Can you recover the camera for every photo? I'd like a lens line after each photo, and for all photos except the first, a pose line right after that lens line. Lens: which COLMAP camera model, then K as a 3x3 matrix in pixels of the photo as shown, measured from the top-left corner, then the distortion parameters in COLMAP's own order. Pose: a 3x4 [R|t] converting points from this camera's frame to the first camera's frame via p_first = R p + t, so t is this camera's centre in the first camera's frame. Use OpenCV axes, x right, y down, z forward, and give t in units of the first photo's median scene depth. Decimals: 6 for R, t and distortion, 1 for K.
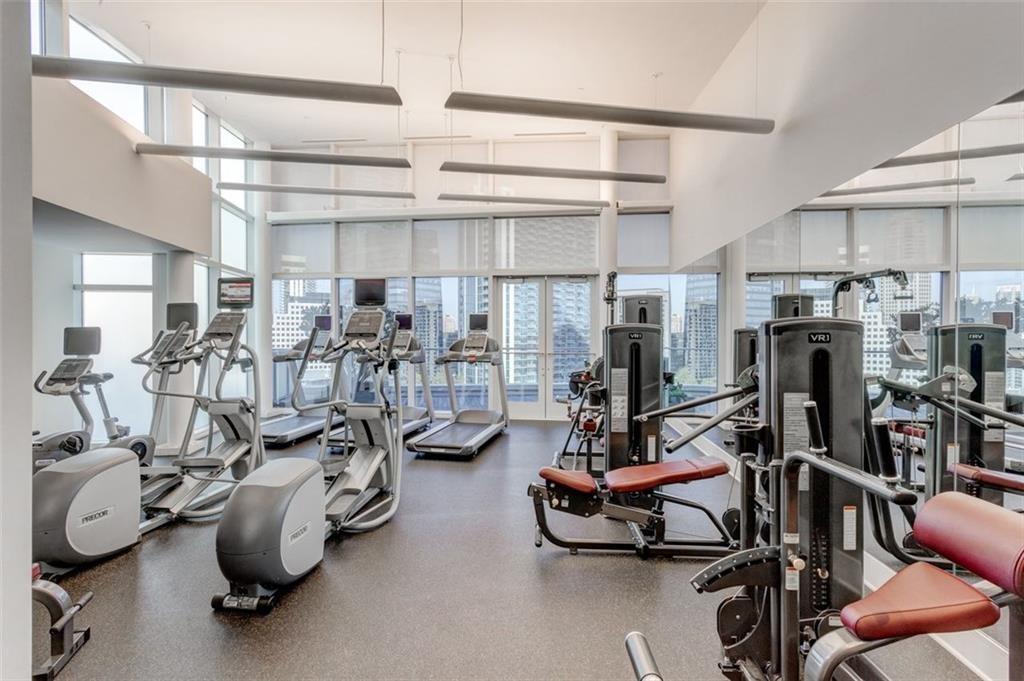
lens RADIAL K [[489.2, 0, 485.9], [0, 489.2, 323.7], [0, 0, 1]] dist [0.003739, 0.000551]
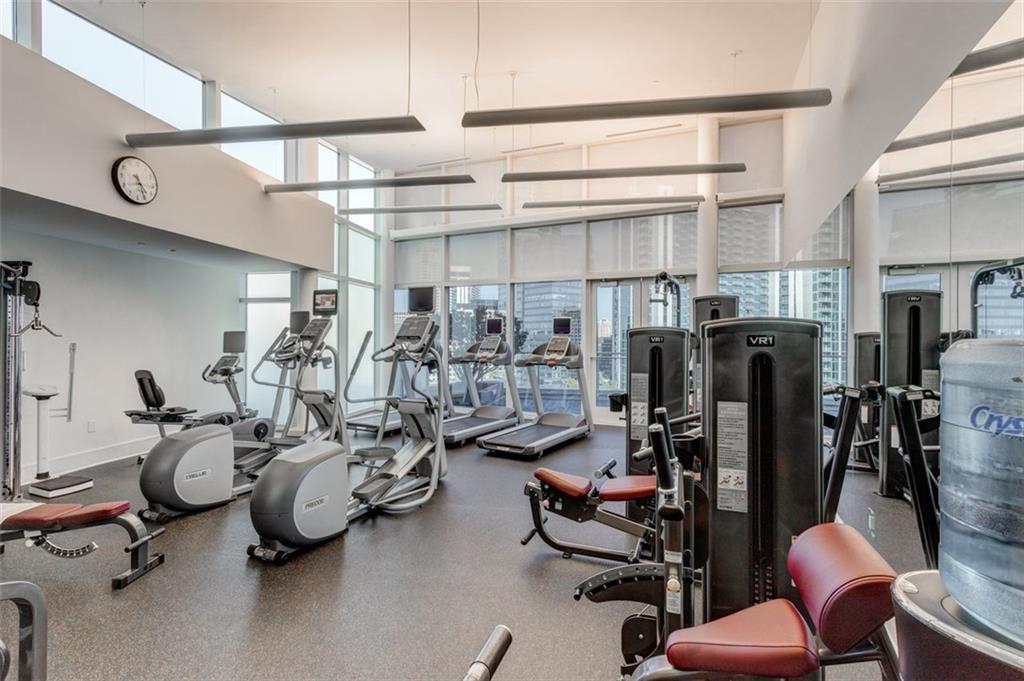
lens RADIAL K [[488.0, 0, 507.8], [0, 488.0, 322.3], [0, 0, 1]] dist [0.003469, 0.001204]
pose [[0.949210, -0.007362, -0.314556, 0.249229], [0.003199, 0.999900, -0.013748, 0.003076], [0.314626, 0.012044, 0.949139, 0.009223]]
